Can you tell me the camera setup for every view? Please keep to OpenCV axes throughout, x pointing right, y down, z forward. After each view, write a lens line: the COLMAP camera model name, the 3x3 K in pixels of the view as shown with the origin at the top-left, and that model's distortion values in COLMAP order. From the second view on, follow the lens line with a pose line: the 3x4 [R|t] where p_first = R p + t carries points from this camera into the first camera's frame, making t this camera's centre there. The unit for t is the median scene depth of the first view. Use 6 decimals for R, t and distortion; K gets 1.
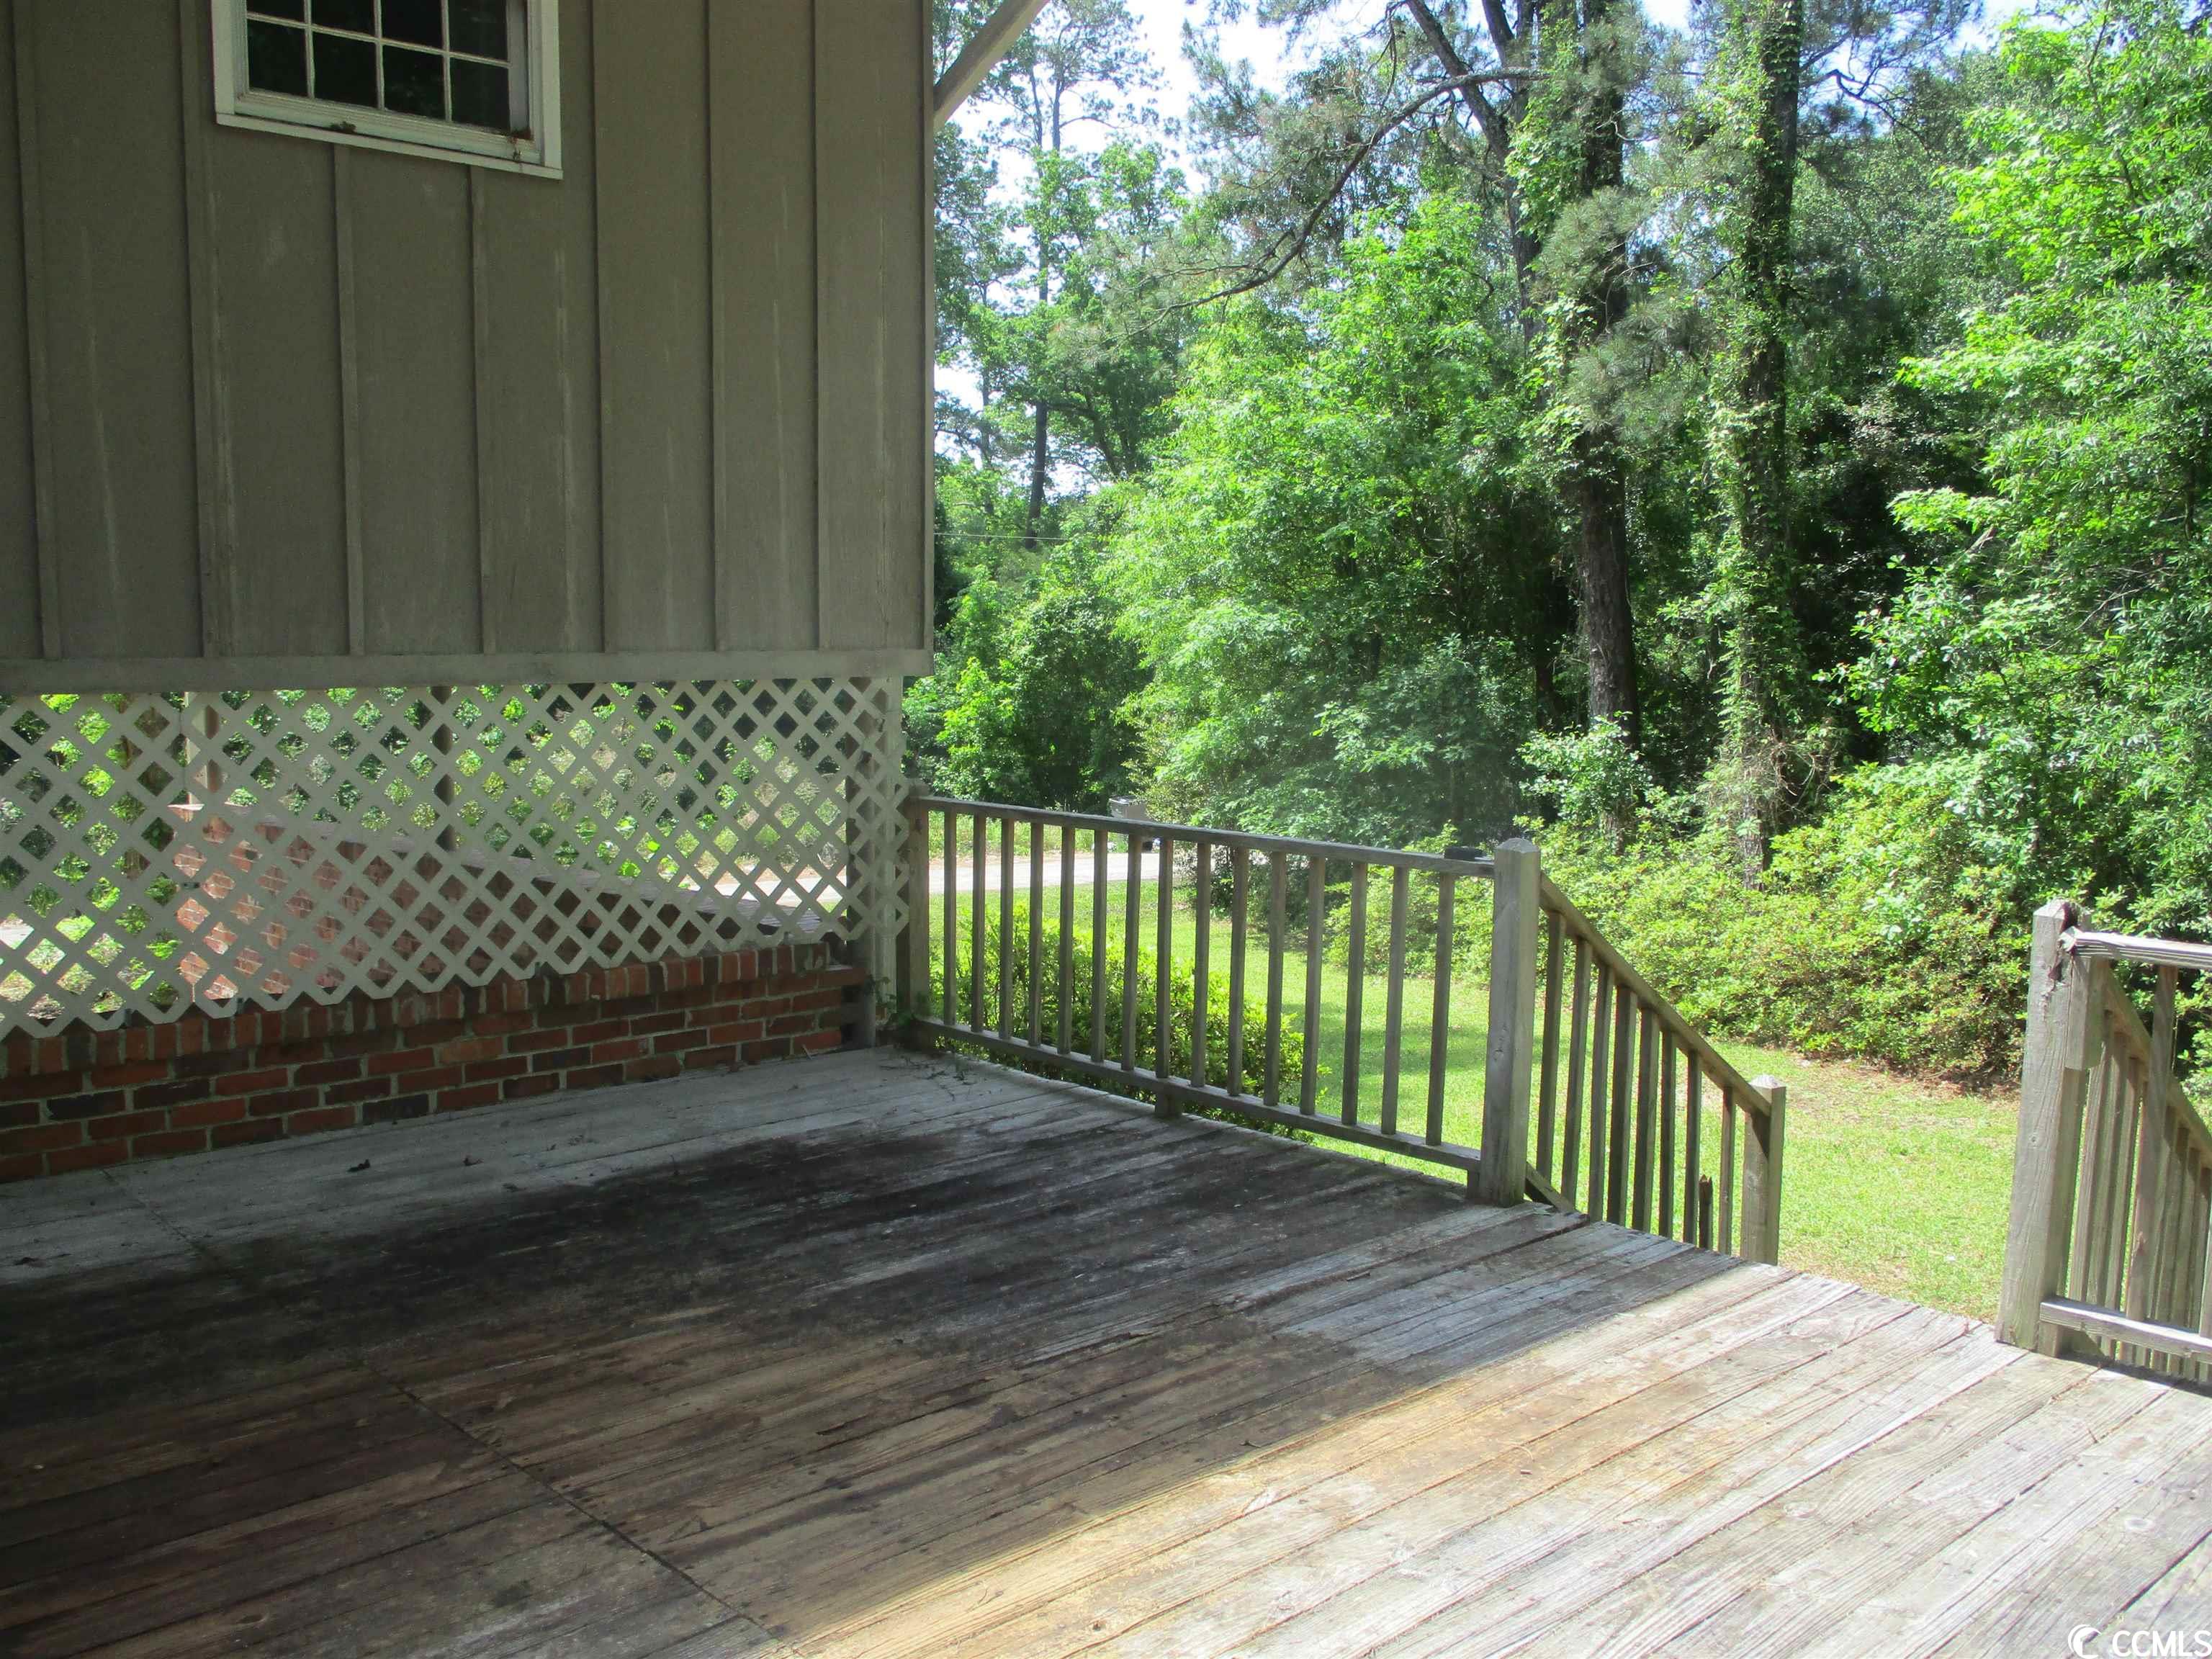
lens RADIAL K [[1959.8, 0, 1065.2], [0, 1959.8, 834.9], [0, 0, 1]] dist [-0.031961, -0.004985]
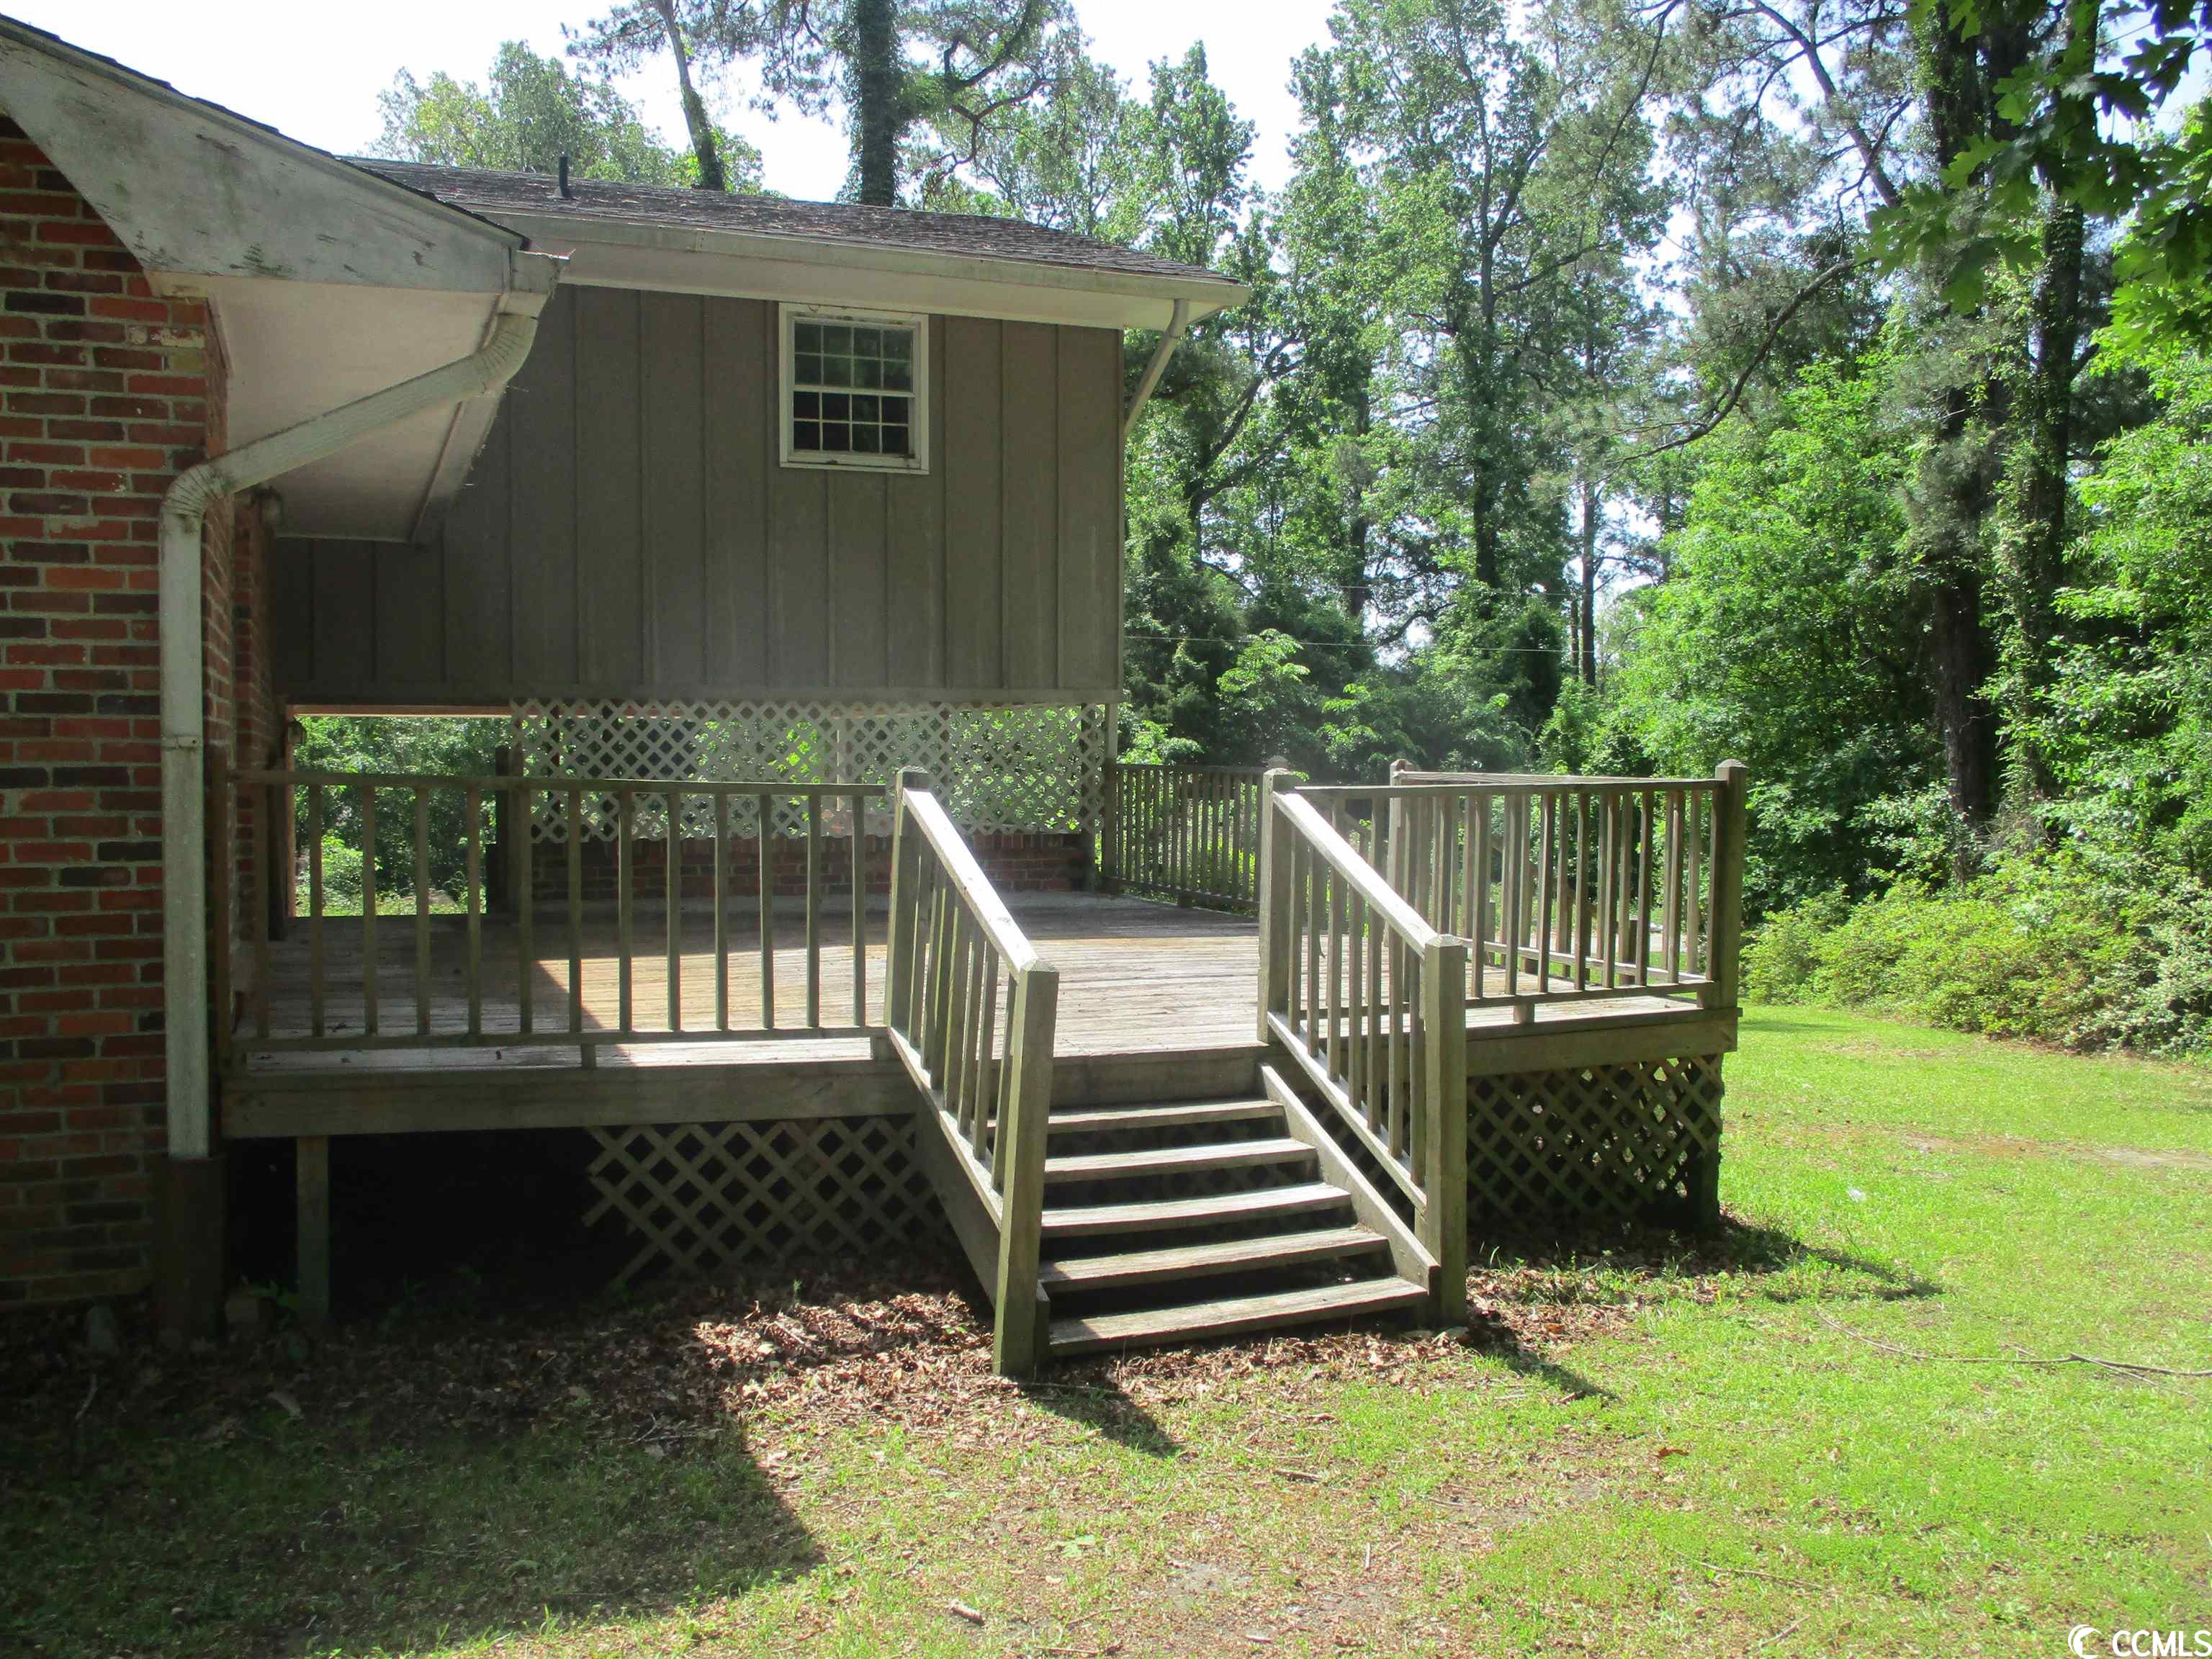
lens RADIAL K [[1928.8, 0, 1101.2], [0, 1928.8, 917.5], [0, 0, 1]] dist [-0.062618, 0.003605]
pose [[0.938961, 0.020937, -0.343386, 0.161839], [-0.028489, 0.999450, -0.016961, 0.047085], [0.342842, 0.025709, 0.939041, -0.229845]]
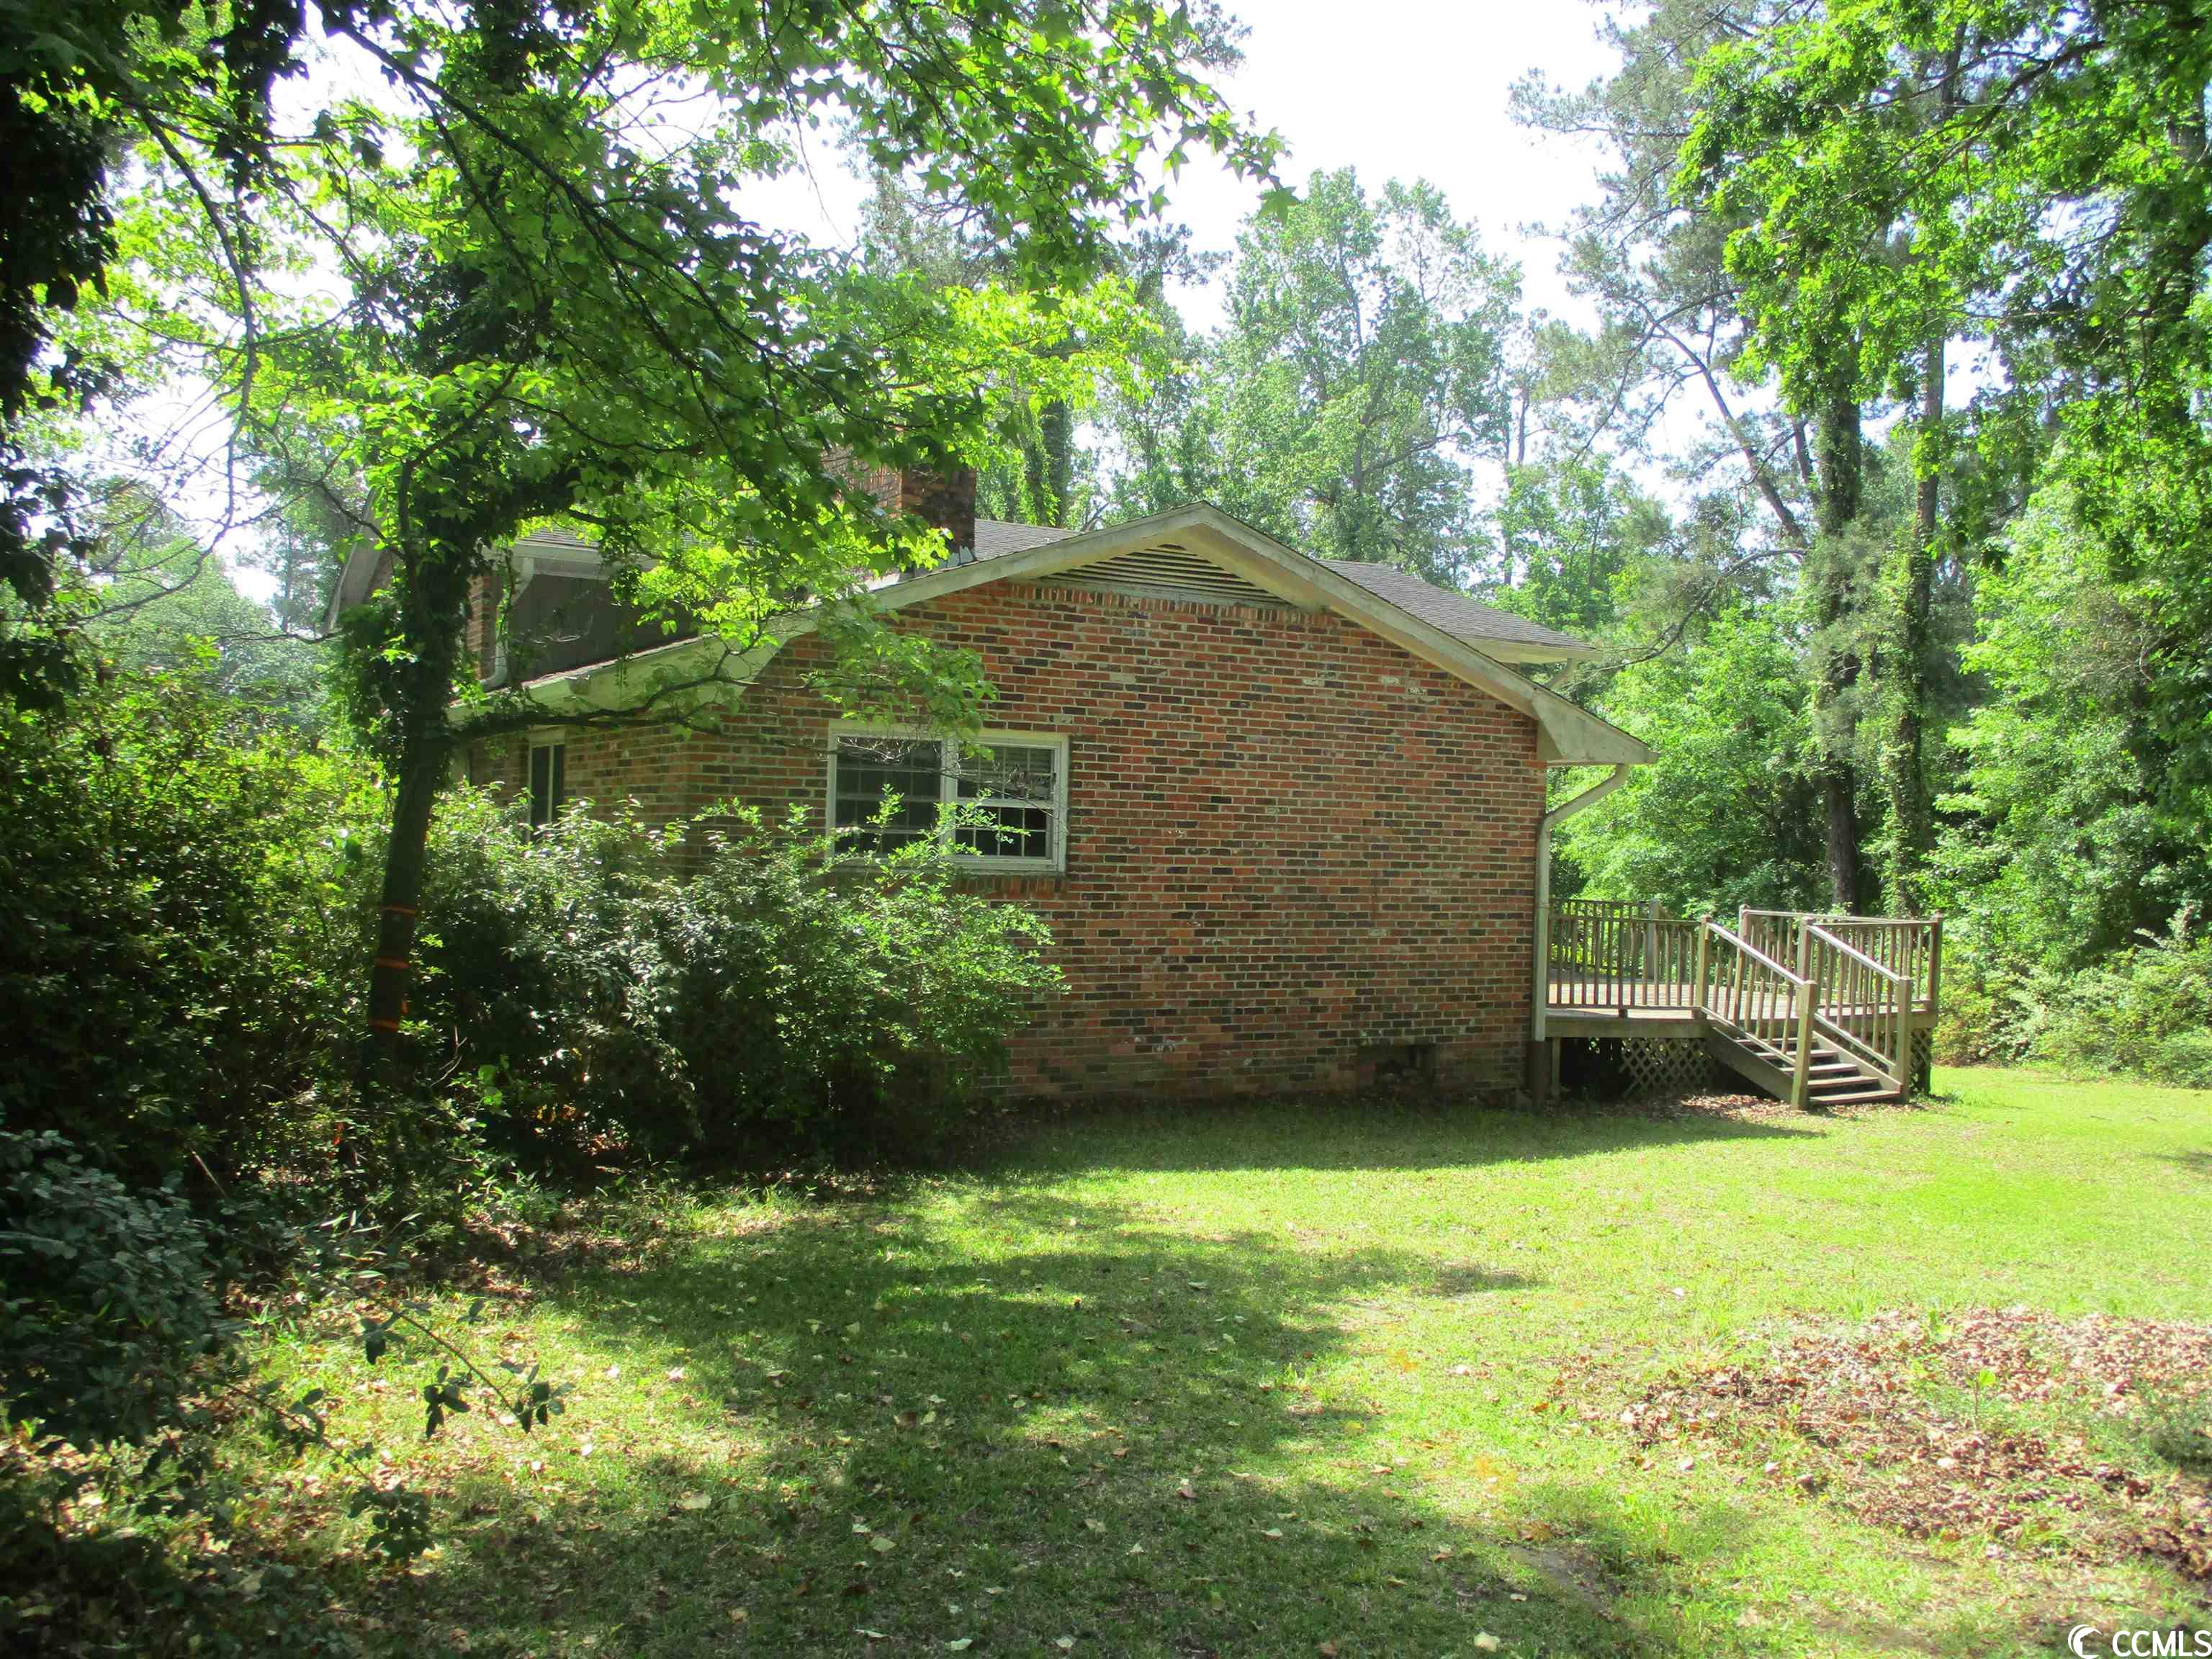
lens RADIAL K [[1940.5, 0, 1117.6], [0, 1940.5, 859.5], [0, 0, 1]] dist [-0.039028, -0.005500]
pose [[0.979579, 0.022596, -0.199784, -0.019096], [-0.042326, 0.994573, -0.095045, 0.080704], [0.196552, 0.101560, 0.975219, -0.749046]]
